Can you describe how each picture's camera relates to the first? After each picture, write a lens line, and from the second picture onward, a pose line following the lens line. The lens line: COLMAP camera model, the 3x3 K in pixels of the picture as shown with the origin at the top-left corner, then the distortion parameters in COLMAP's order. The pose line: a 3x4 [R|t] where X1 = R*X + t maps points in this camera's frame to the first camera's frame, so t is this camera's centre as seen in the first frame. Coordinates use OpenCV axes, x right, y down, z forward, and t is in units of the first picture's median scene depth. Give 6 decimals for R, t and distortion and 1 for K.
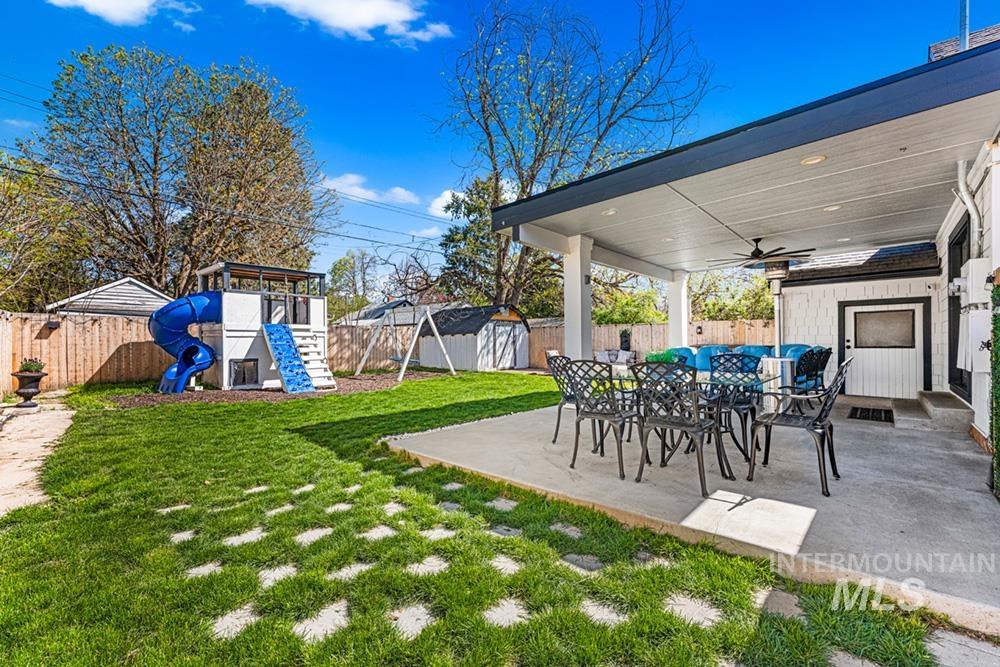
lens RADIAL K [[405.4, 0, 507.6], [0, 405.4, 339.8], [0, 0, 1]] dist [-0.000641, 0.000549]
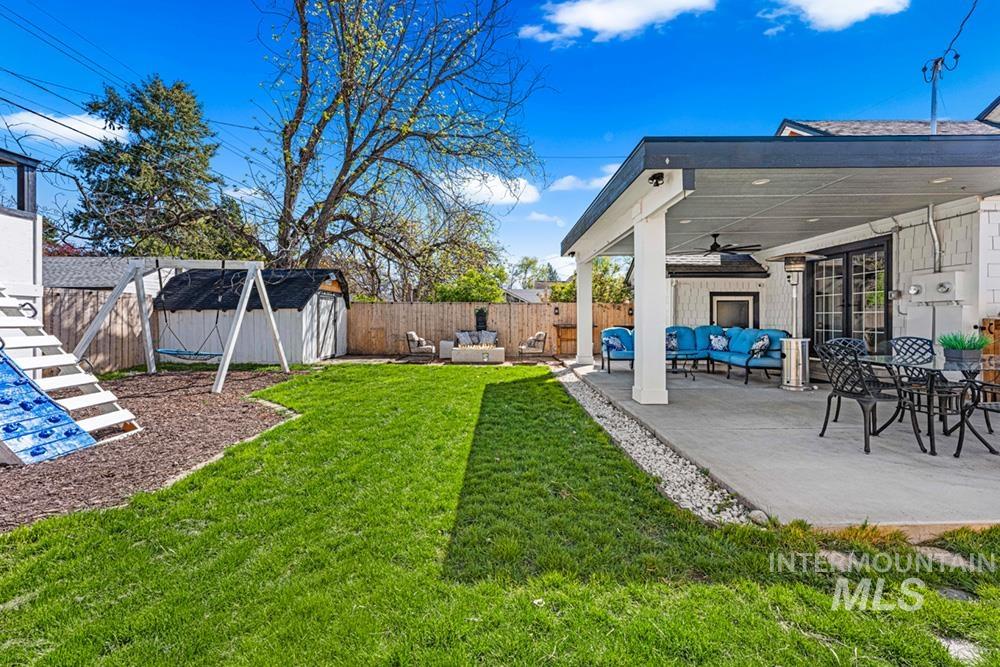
lens RADIAL K [[405.4, 0, 511.5], [0, 405.4, 316.9], [0, 0, 1]] dist [-0.000641, 0.000549]
pose [[0.728277, 0.011297, 0.685190, -0.306766], [-0.008904, 0.999936, -0.007023, -0.000101], [-0.685225, -0.000987, 0.728330, 0.285488]]
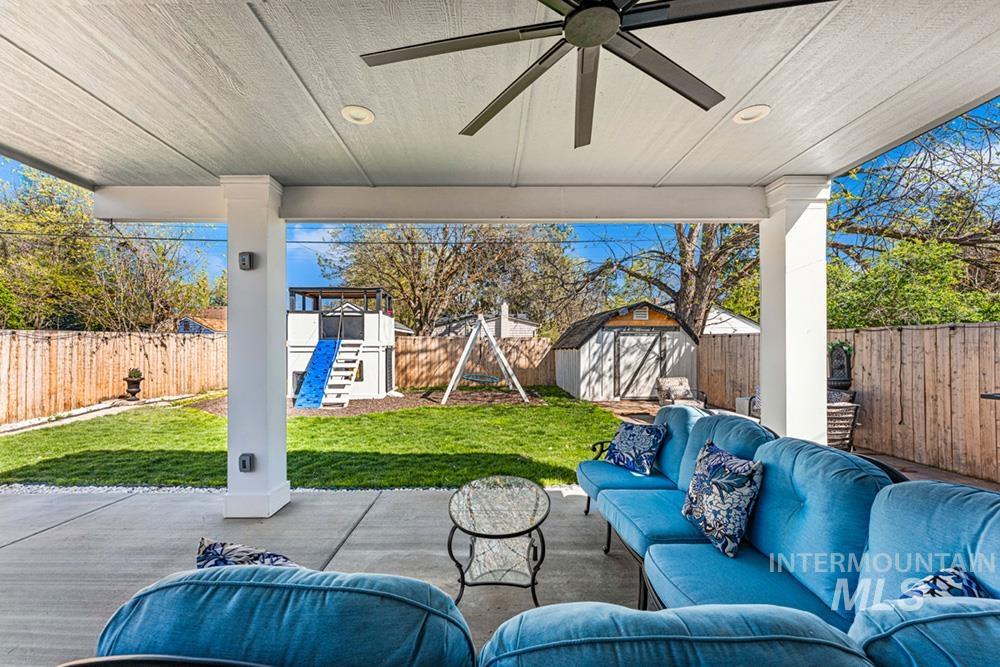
lens RADIAL K [[405.4, 0, 493.0], [0, 405.4, 343.1], [0, 0, 1]] dist [-0.000641, 0.000549]
pose [[0.683724, 0.000472, -0.729740, 0.368263], [-0.004428, 0.999984, -0.003502, -0.021237], [0.729727, 0.005626, 0.683716, 0.424206]]
